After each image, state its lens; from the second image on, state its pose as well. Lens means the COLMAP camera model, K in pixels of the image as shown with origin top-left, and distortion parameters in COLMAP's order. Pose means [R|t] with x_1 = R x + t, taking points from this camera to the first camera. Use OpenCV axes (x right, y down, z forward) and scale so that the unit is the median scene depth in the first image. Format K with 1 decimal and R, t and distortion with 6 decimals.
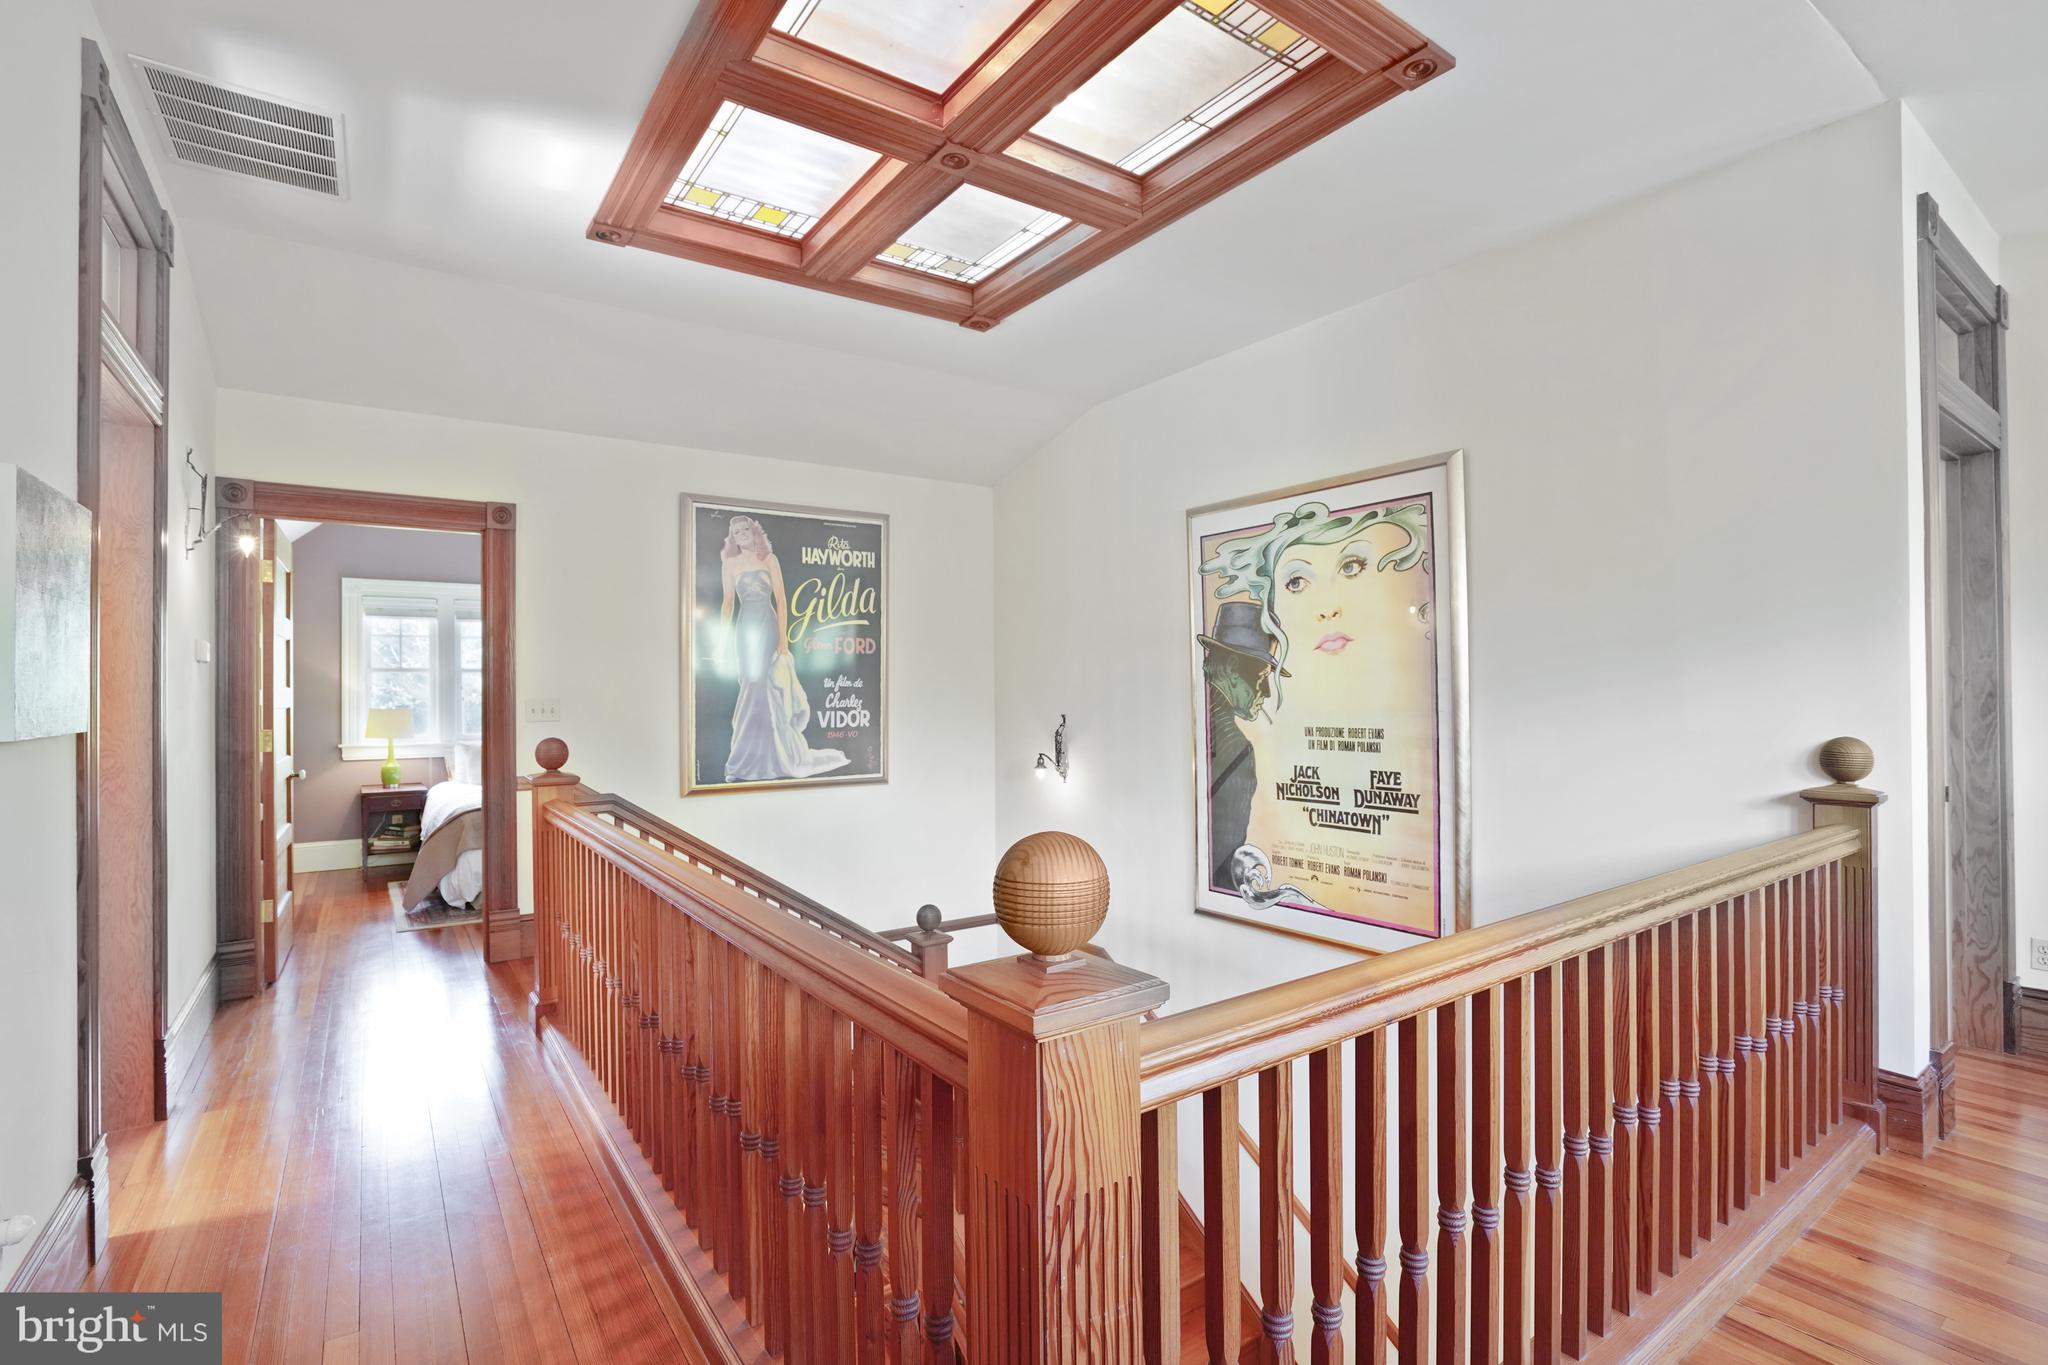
lens RADIAL K [[948.6, 0, 1022.0], [0, 948.6, 686.3], [0, 0, 1]] dist [-0.037625, 0.008604]
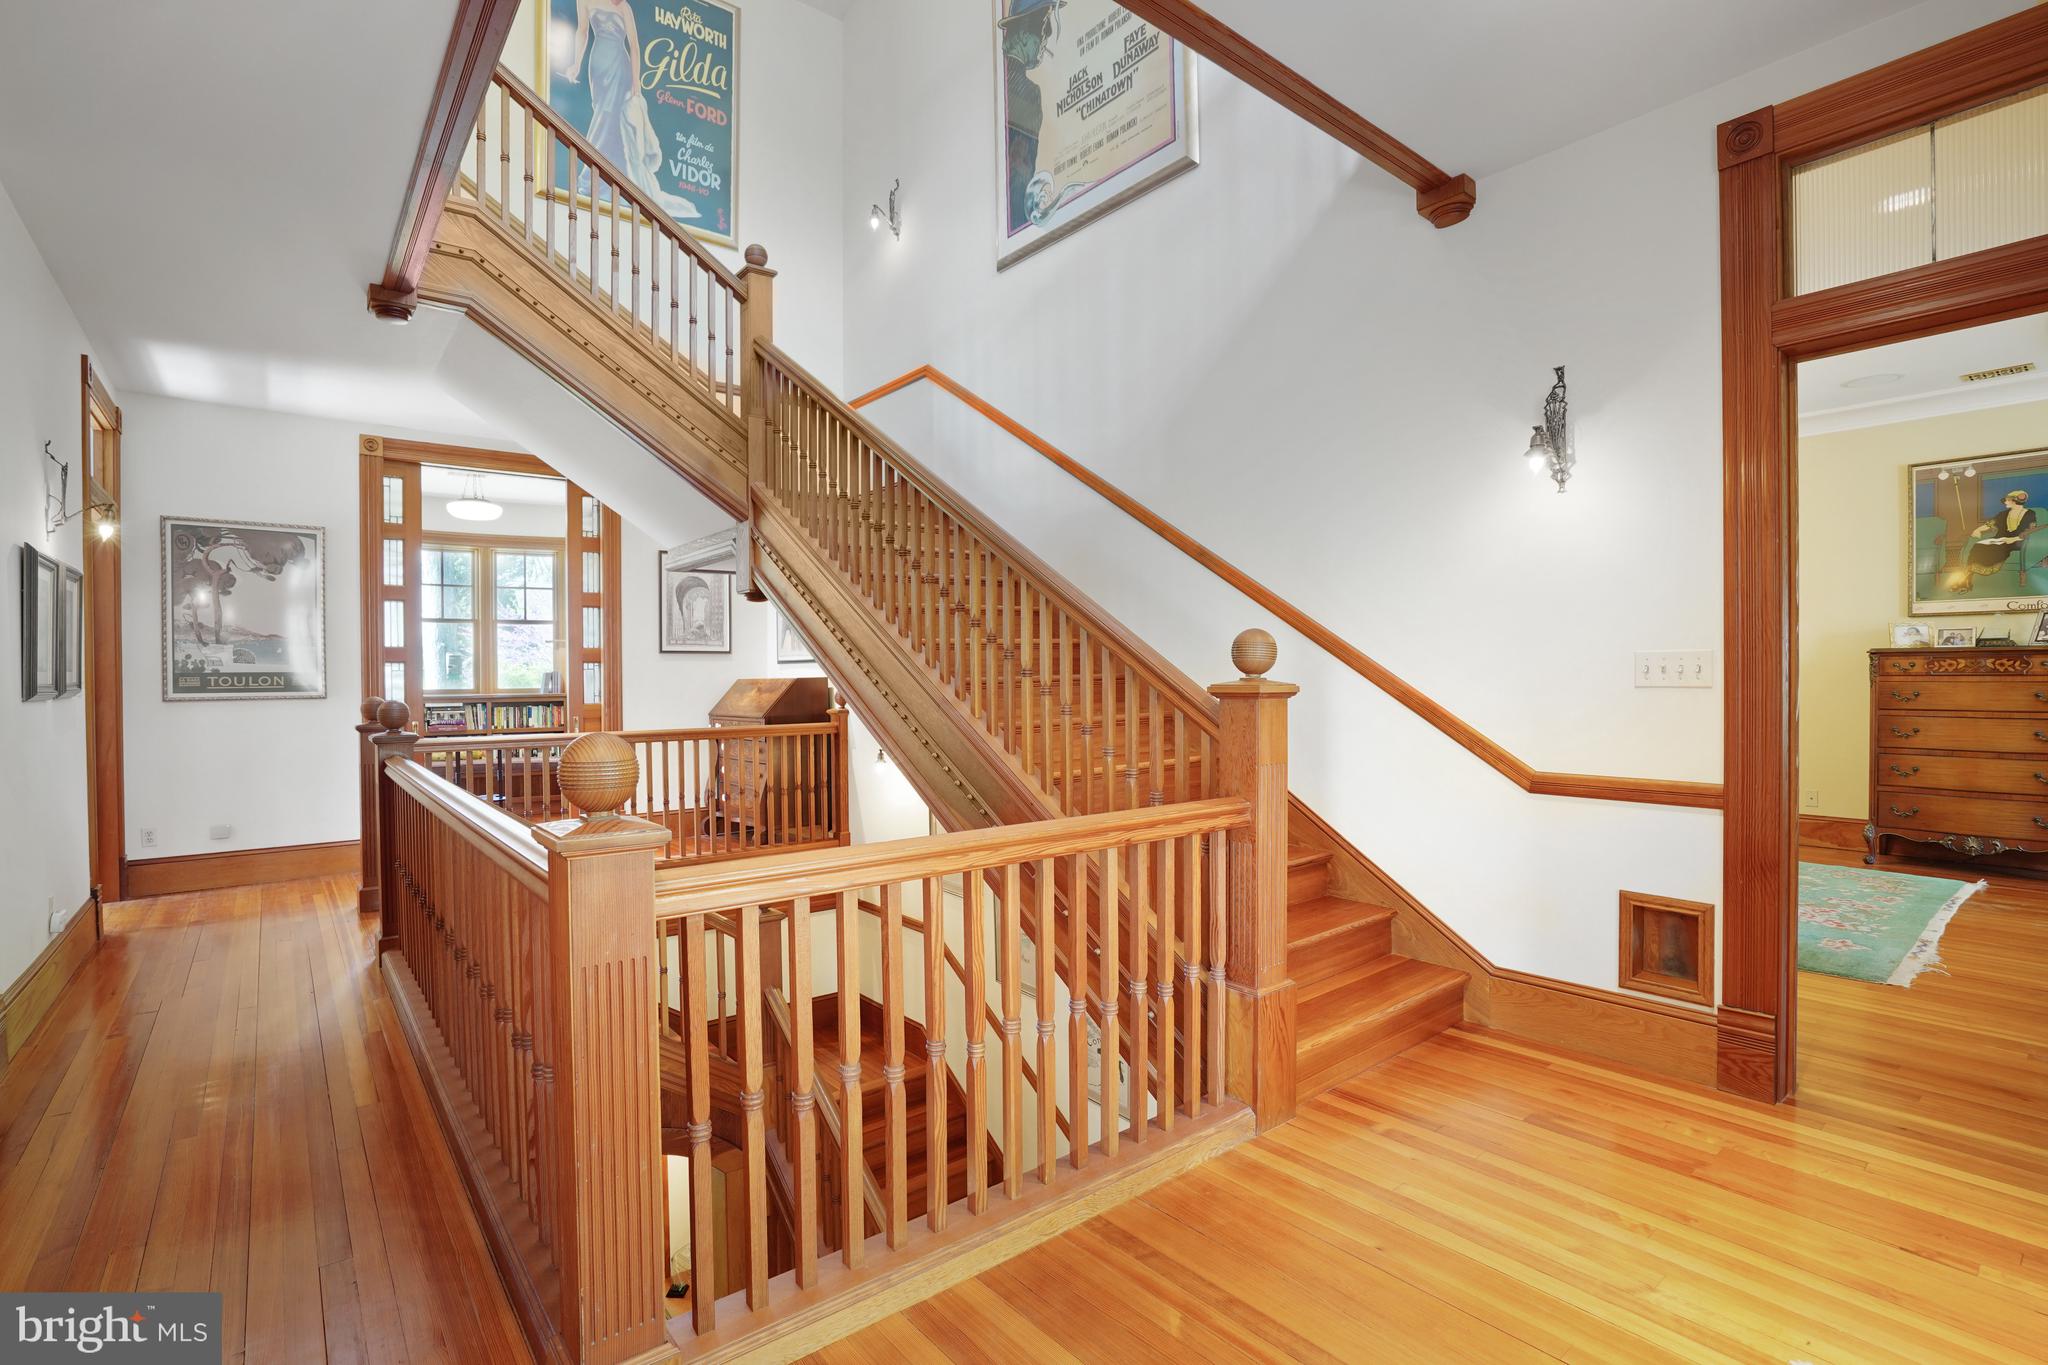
lens RADIAL K [[948.6, 0, 1019.9], [0, 948.6, 682.7], [0, 0, 1]] dist [-0.037625, 0.008604]
pose [[0.997996, -0.002670, 0.063227, 0.118280], [0.002108, 0.999958, 0.008955, 0.623945], [-0.063249, -0.008804, 0.997959, -0.106634]]
